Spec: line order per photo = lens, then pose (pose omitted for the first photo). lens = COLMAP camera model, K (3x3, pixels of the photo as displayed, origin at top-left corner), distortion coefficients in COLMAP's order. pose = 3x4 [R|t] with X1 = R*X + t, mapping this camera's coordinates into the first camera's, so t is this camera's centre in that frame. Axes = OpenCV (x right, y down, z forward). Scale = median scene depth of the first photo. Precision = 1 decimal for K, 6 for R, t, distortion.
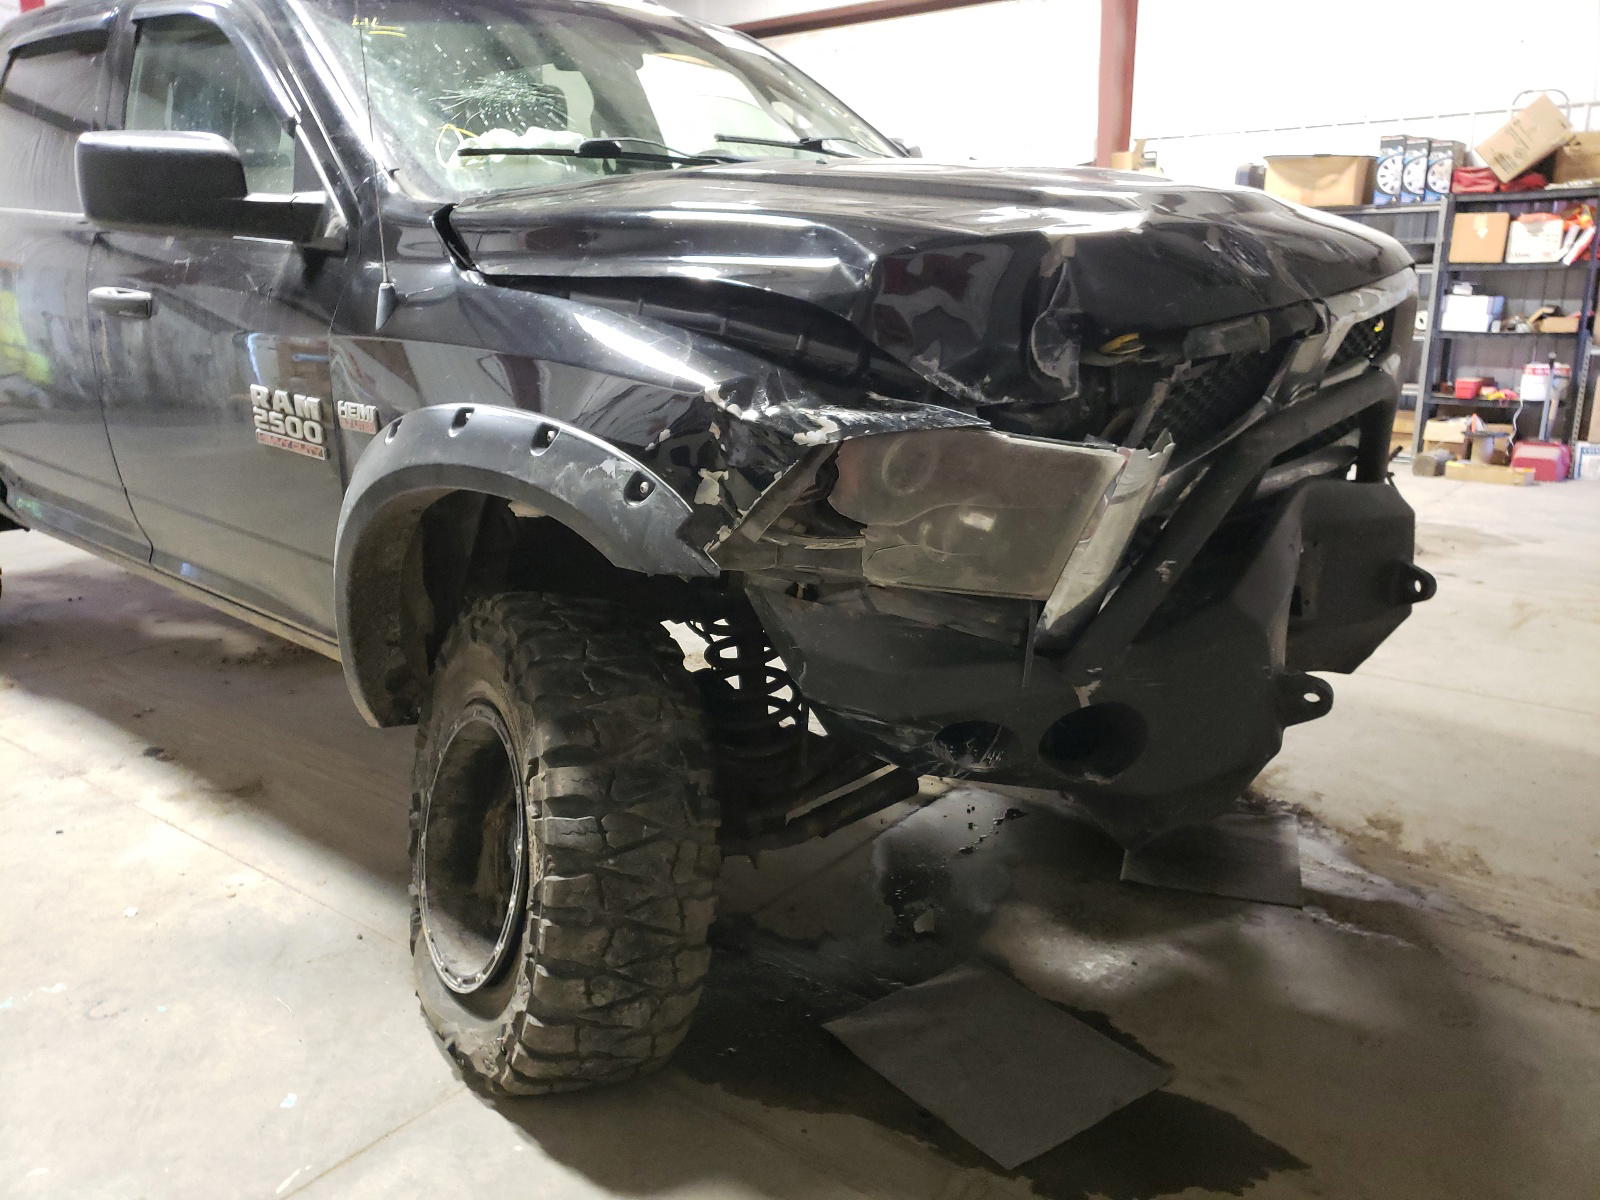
lens RADIAL K [[1238.9, 0, 783.4], [0, 1238.9, 592.5], [0, 0, 1]] dist [0.033360, -0.008345]
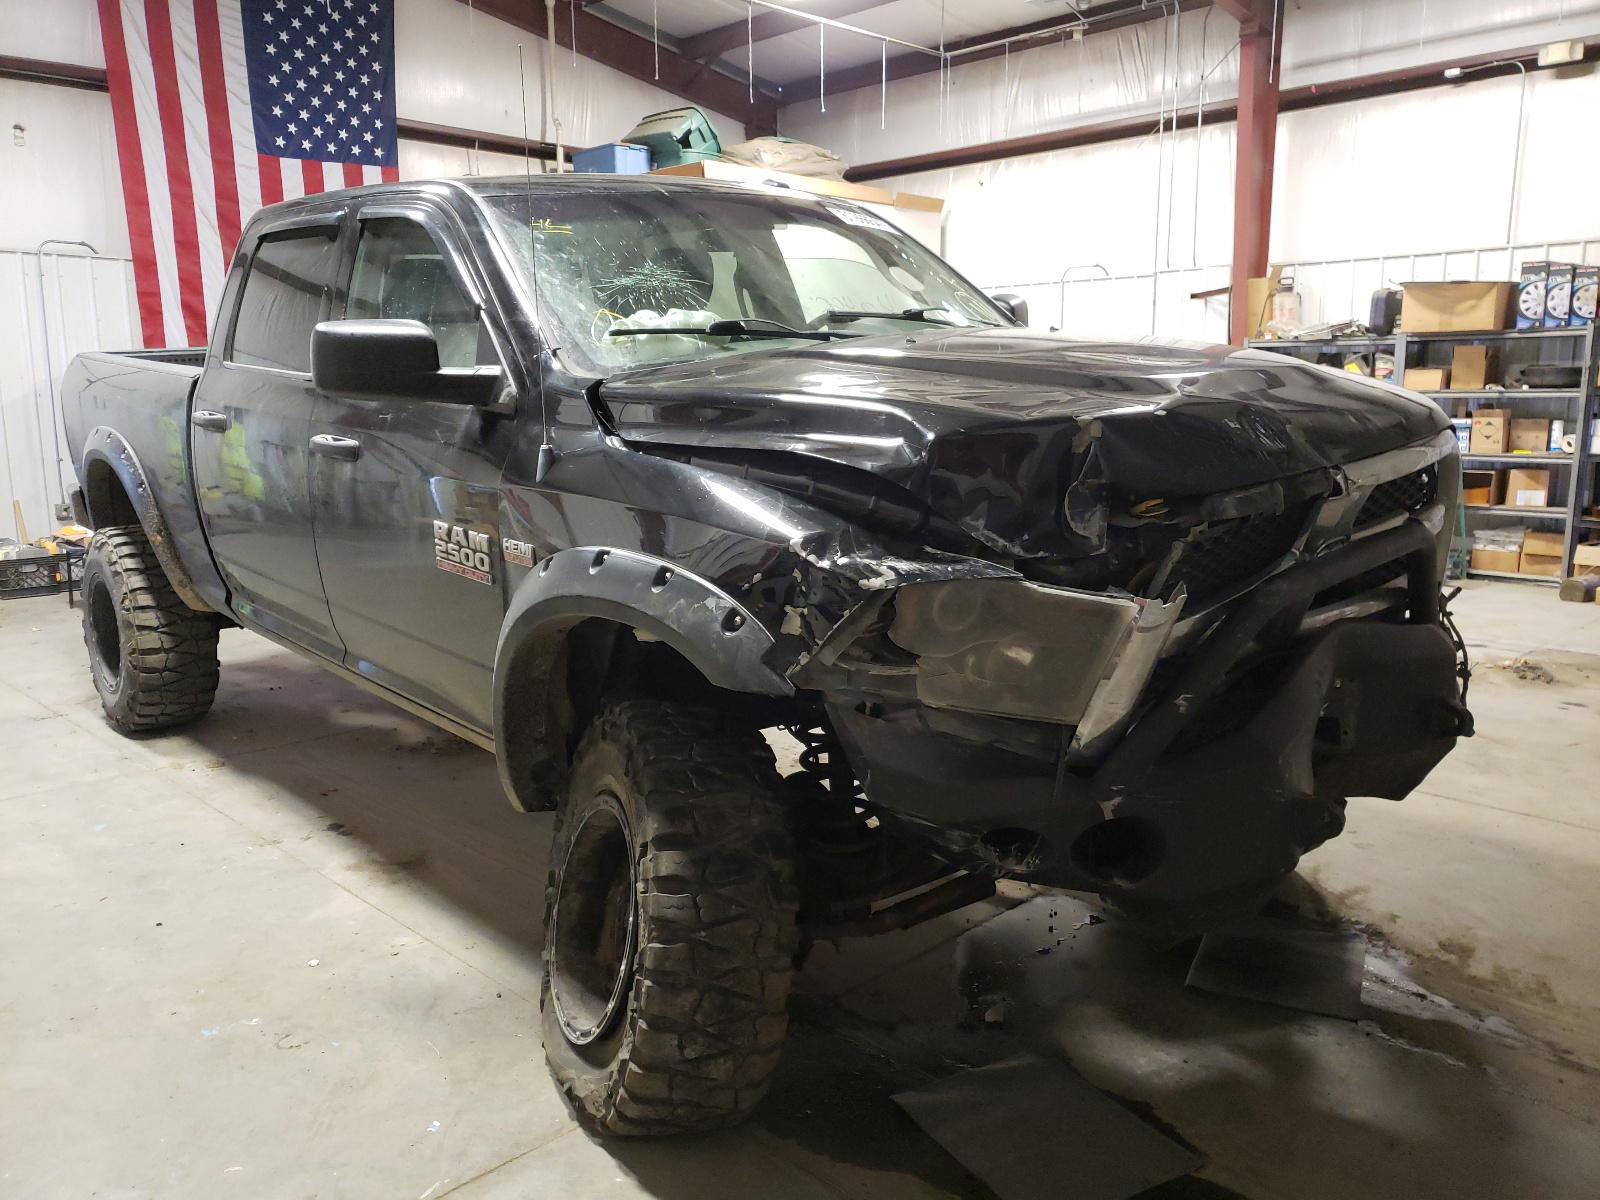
lens RADIAL K [[1238.9, 0, 783.4], [0, 1238.9, 592.5], [0, 0, 1]] dist [0.033360, -0.008345]
pose [[0.992230, 0.019791, -0.122829, 0.060996], [-0.029623, 0.996454, -0.078748, -0.013542], [0.120835, 0.081775, 0.989299, -0.152880]]
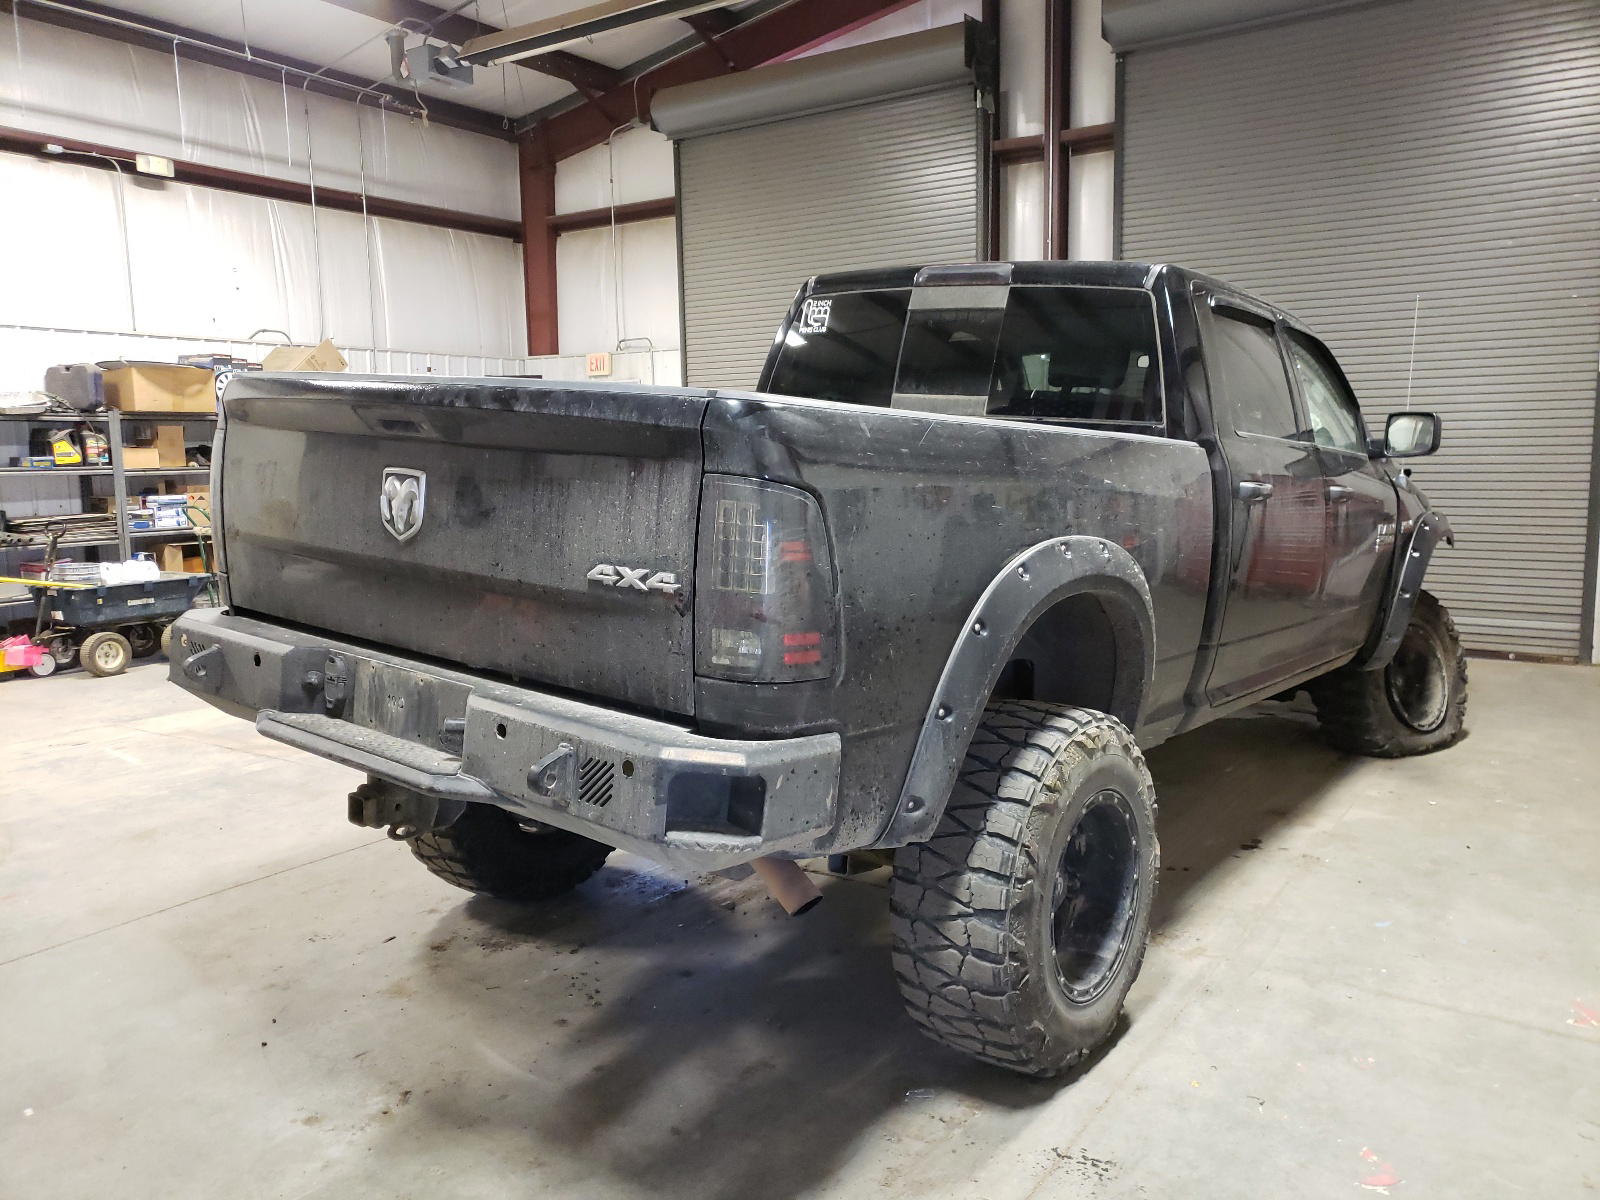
lens RADIAL K [[1271.8, 0, 804.3], [0, 1271.8, 603.3], [0, 0, 1]] dist [0.037221, 0.000272]
pose [[-0.077073, -0.127525, 0.988836, -2.455493], [0.260138, 0.954861, 0.143420, -0.597366], [-0.962491, 0.268287, -0.040420, 2.000520]]
